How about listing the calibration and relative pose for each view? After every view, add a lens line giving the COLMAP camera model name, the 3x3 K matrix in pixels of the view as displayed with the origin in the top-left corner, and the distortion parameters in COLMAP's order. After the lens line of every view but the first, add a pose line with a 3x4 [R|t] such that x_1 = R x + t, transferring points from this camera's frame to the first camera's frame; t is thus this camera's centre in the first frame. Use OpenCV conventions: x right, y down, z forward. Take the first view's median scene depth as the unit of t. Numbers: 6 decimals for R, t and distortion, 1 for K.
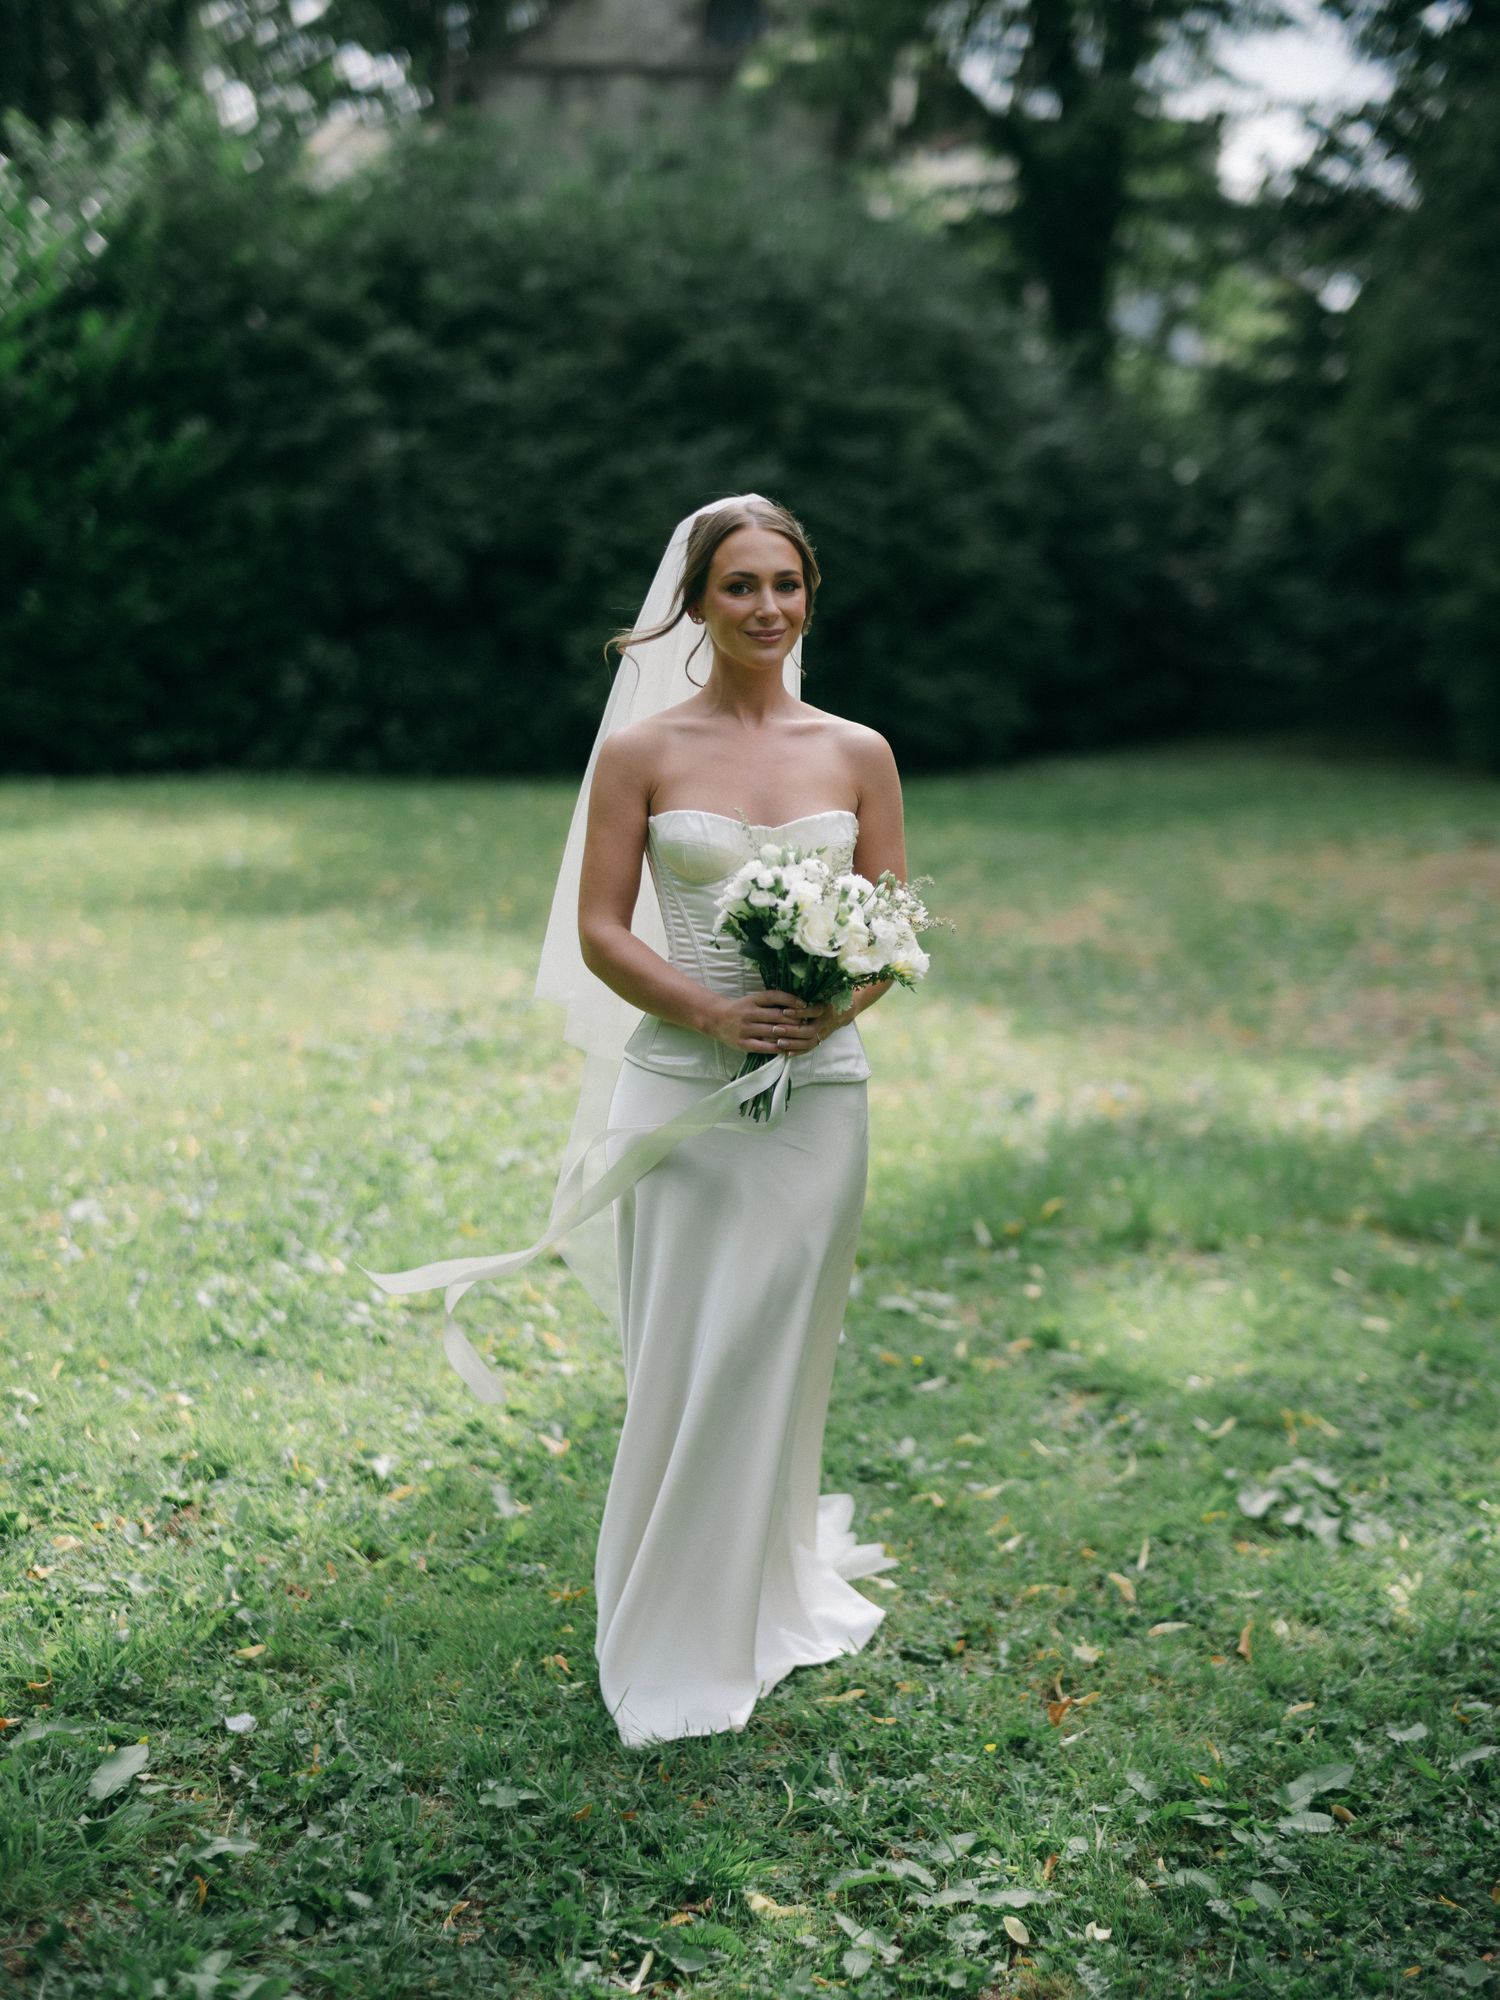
lens RADIAL K [[3063.2, 0, 750.0], [0, 3063.2, 1000.0], [0, 0, 1]] dist [-0.058603, -0.037356]
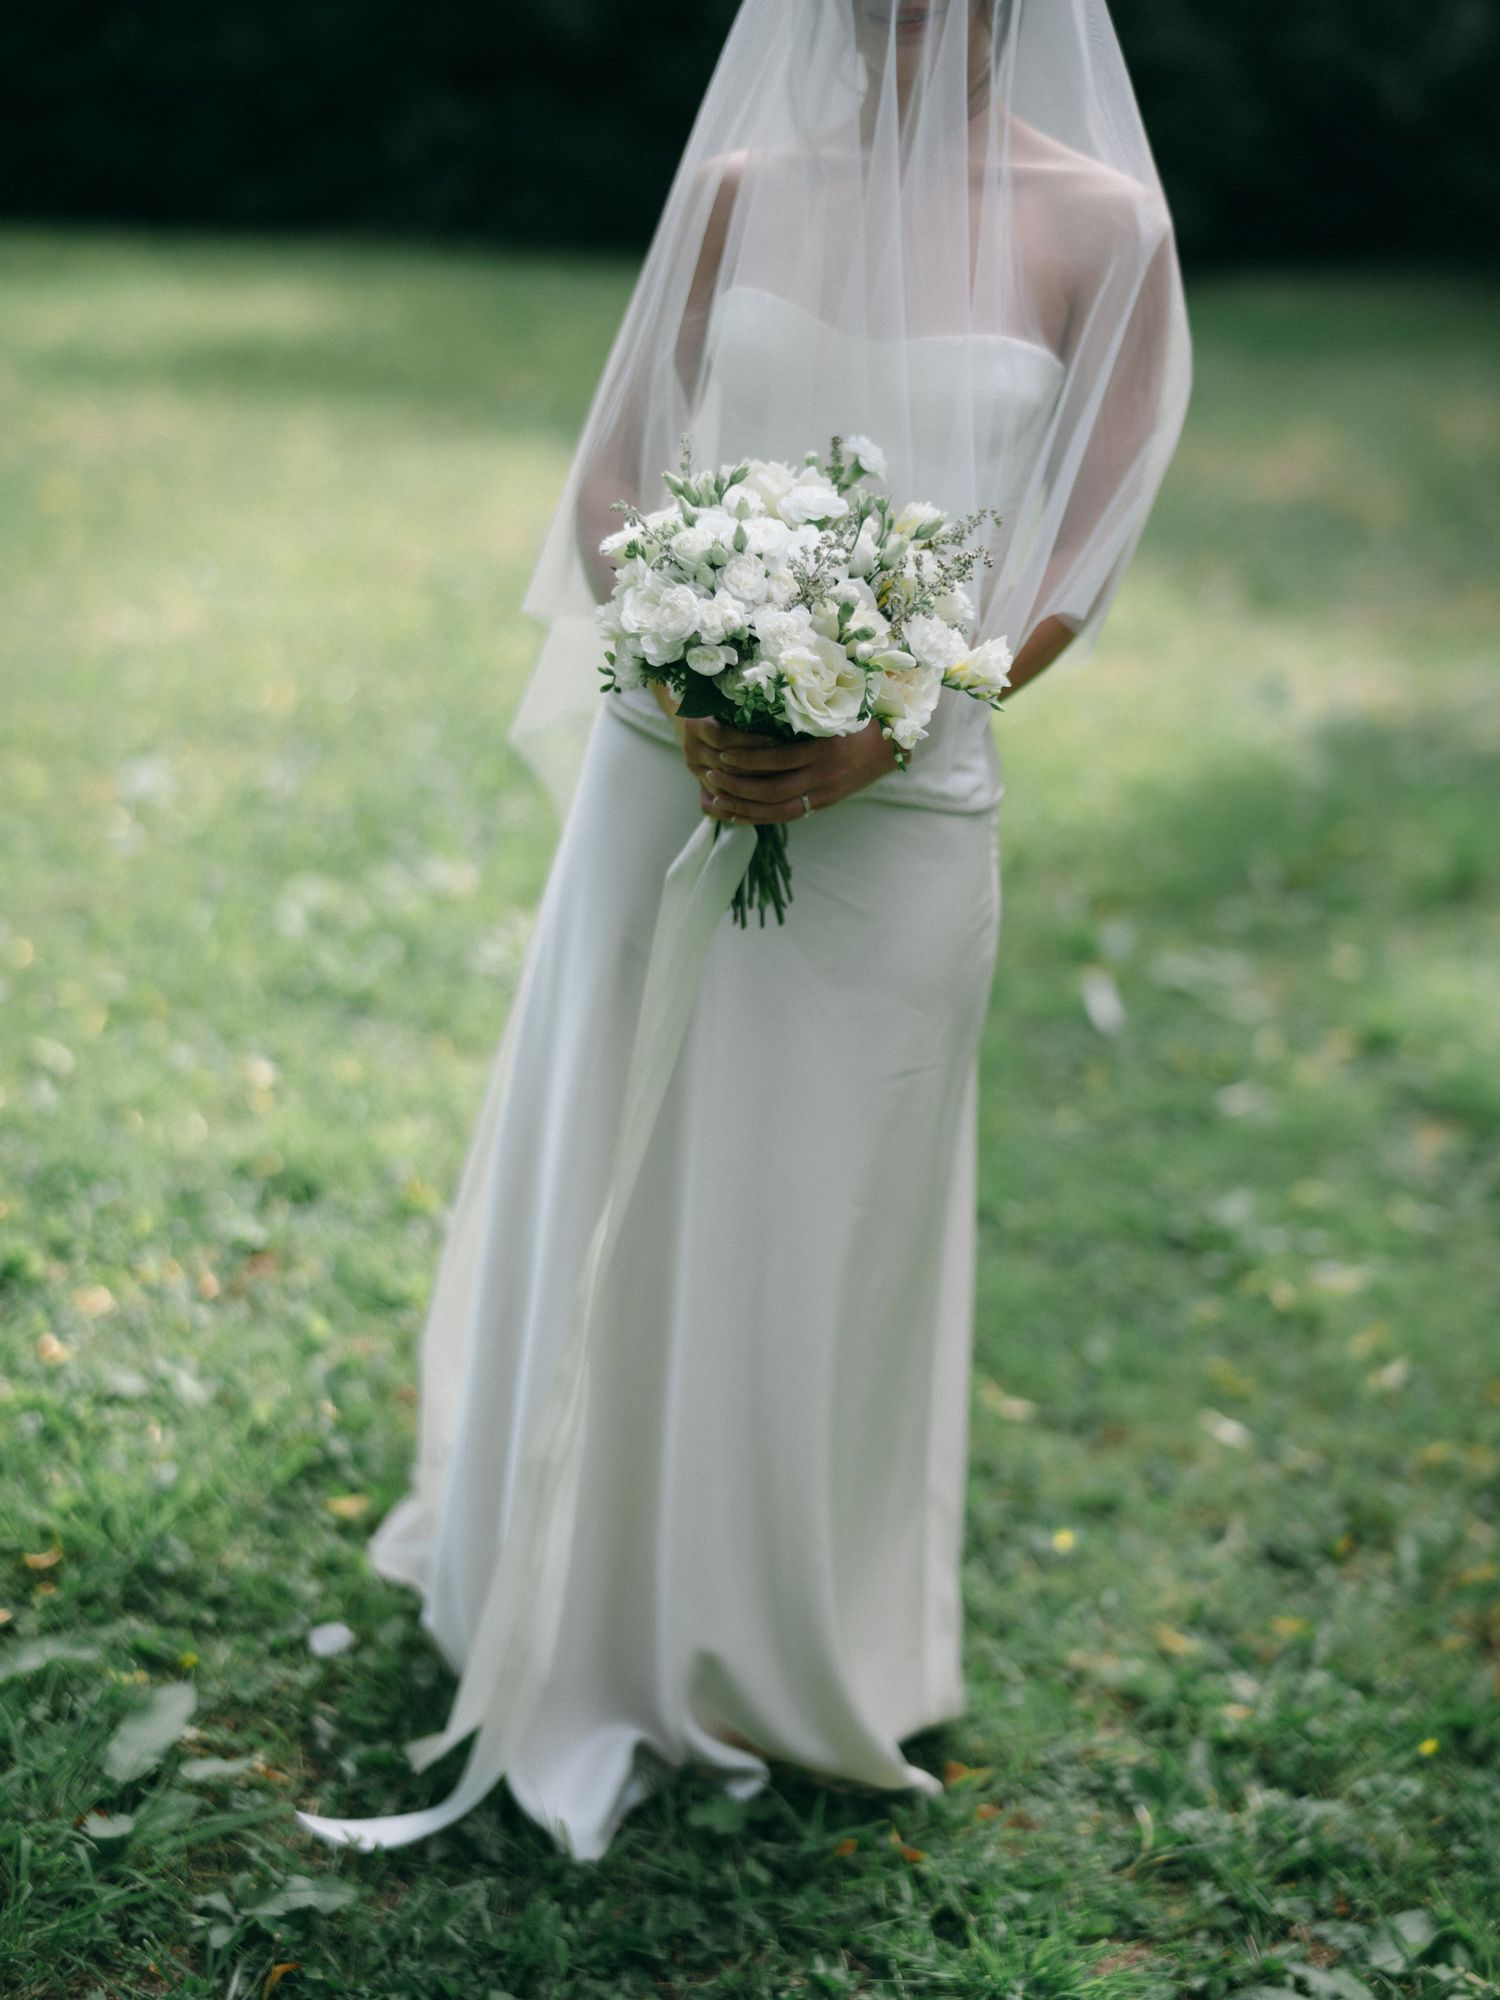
lens RADIAL K [[2970.4, 0, 750.0], [0, 2970.4, 1000.0], [0, 0, 1]] dist [-0.028777, -0.038228]
pose [[0.998055, 0.060193, -0.016224, -0.059598], [-0.056663, 0.984412, 0.166498, -0.017625], [0.025993, -0.165255, 0.985908, 0.309346]]
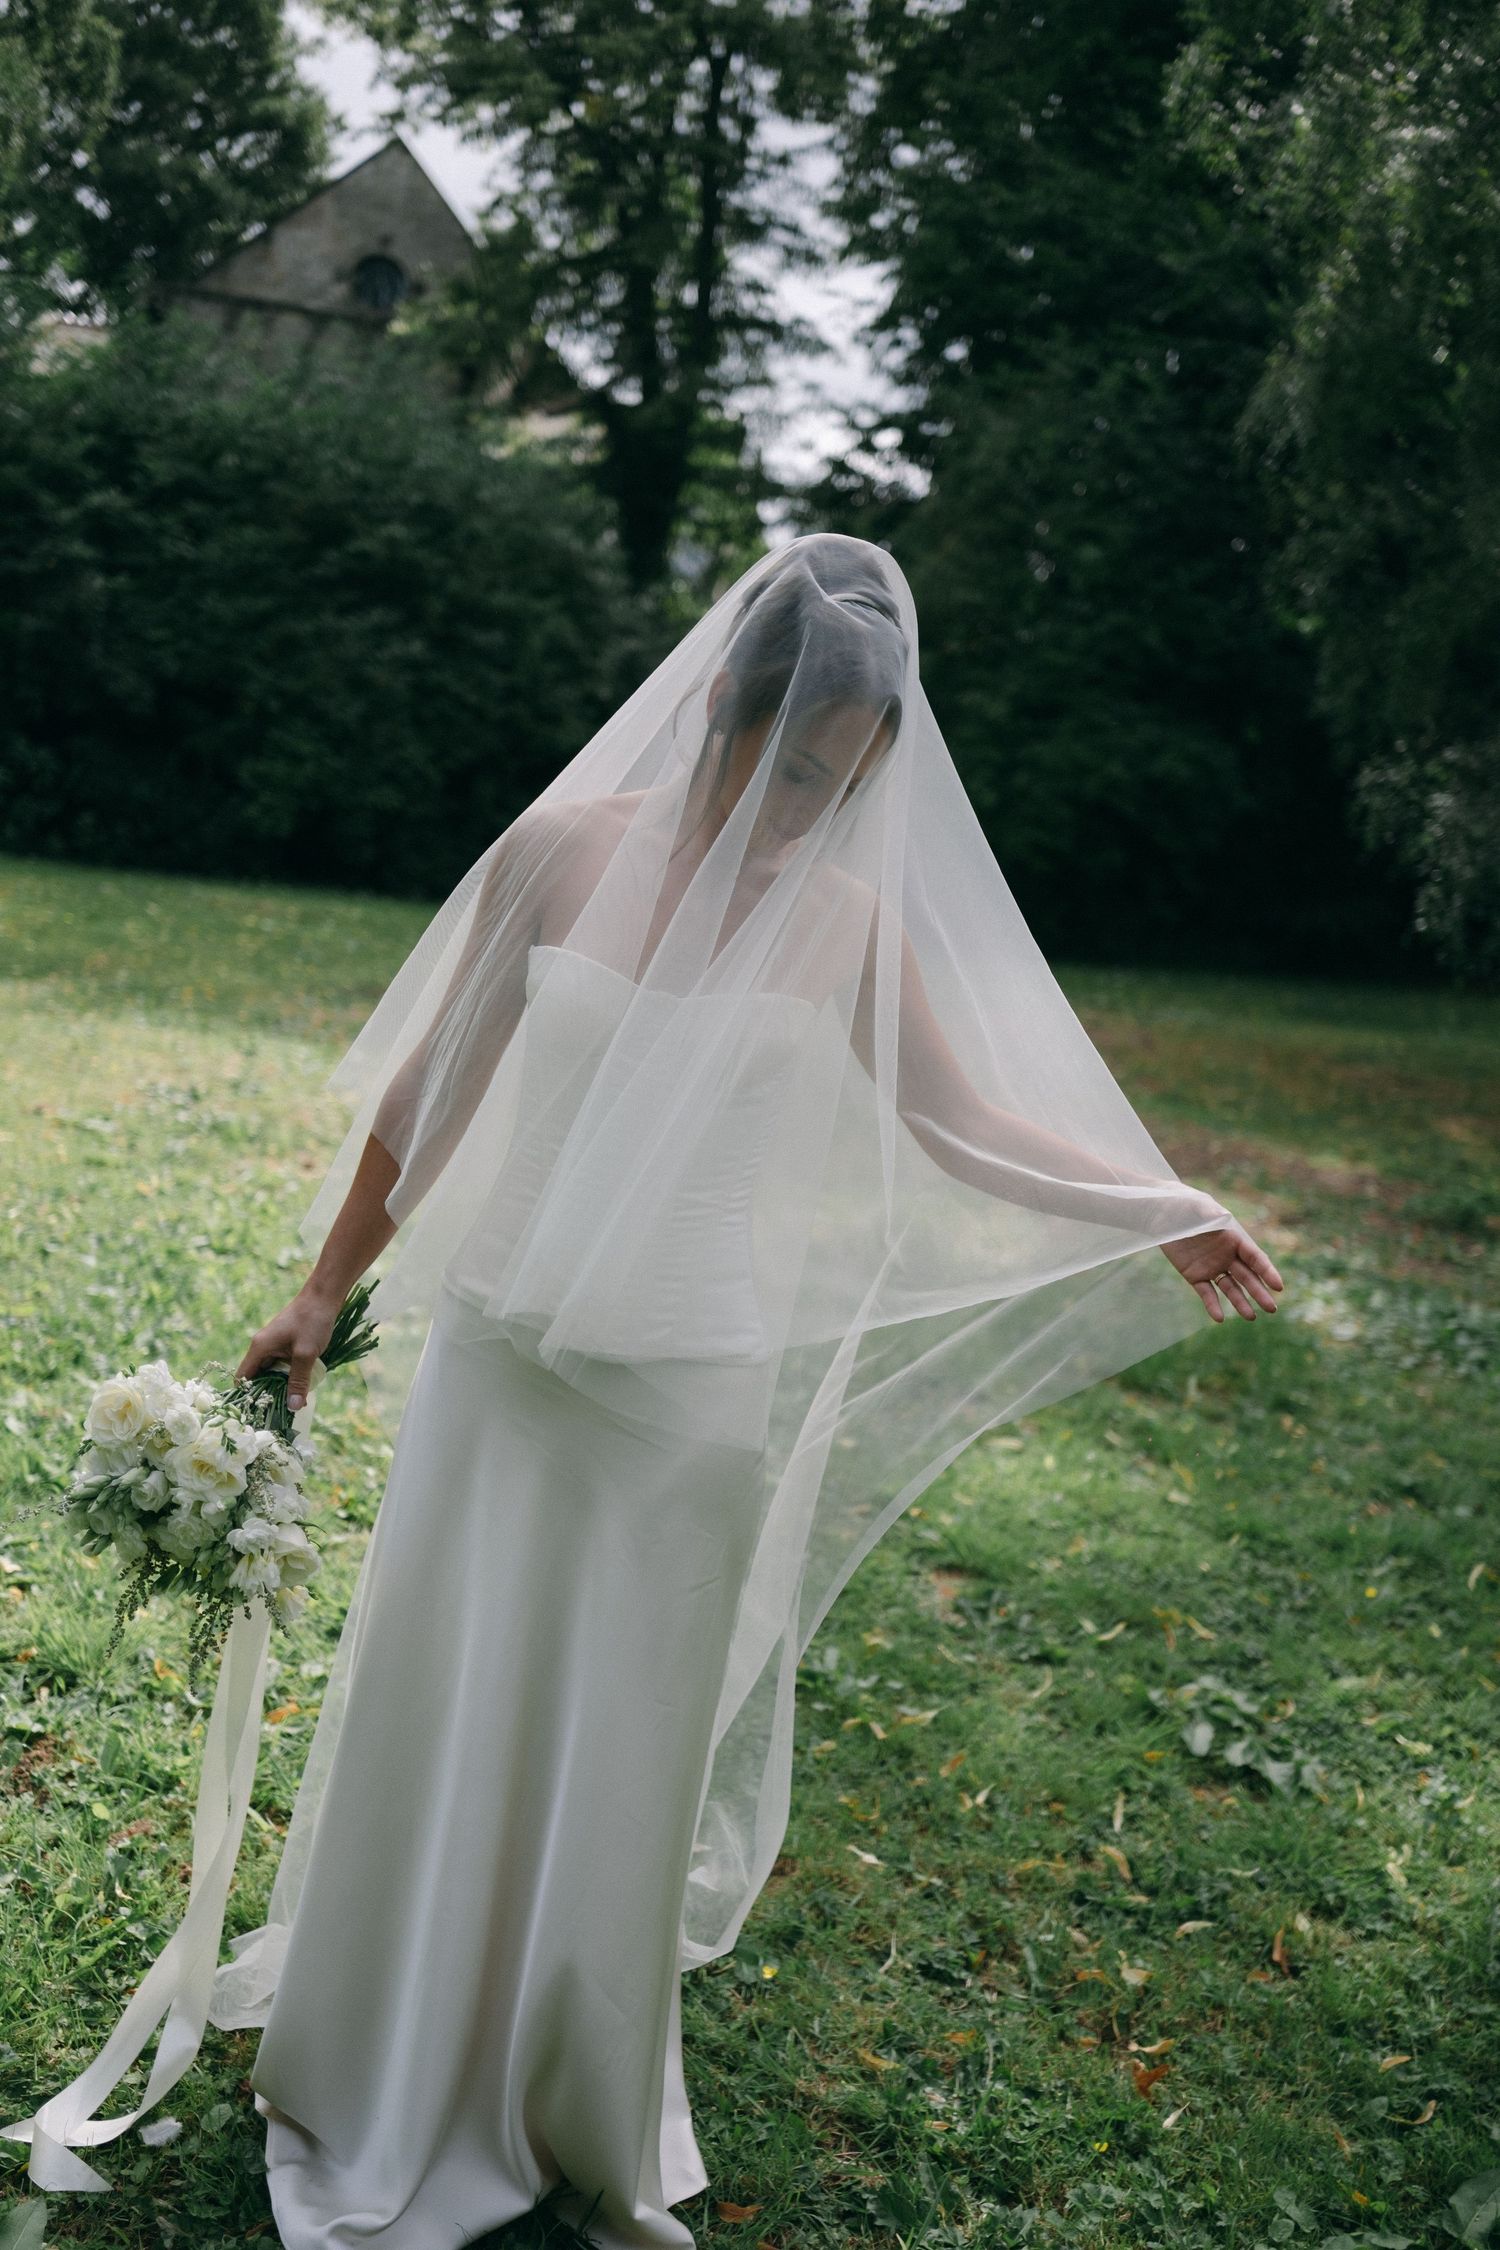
lens RADIAL K [[2196.0, 0, 750.0], [0, 2196.0, 1125.0], [0, 0, 1]] dist [0.006221, 0.031141]
pose [[0.973978, 0.077304, 0.213050, -0.134348], [-0.082975, 0.996393, 0.017795, -0.027727], [-0.210906, -0.035010, 0.976879, 0.372545]]
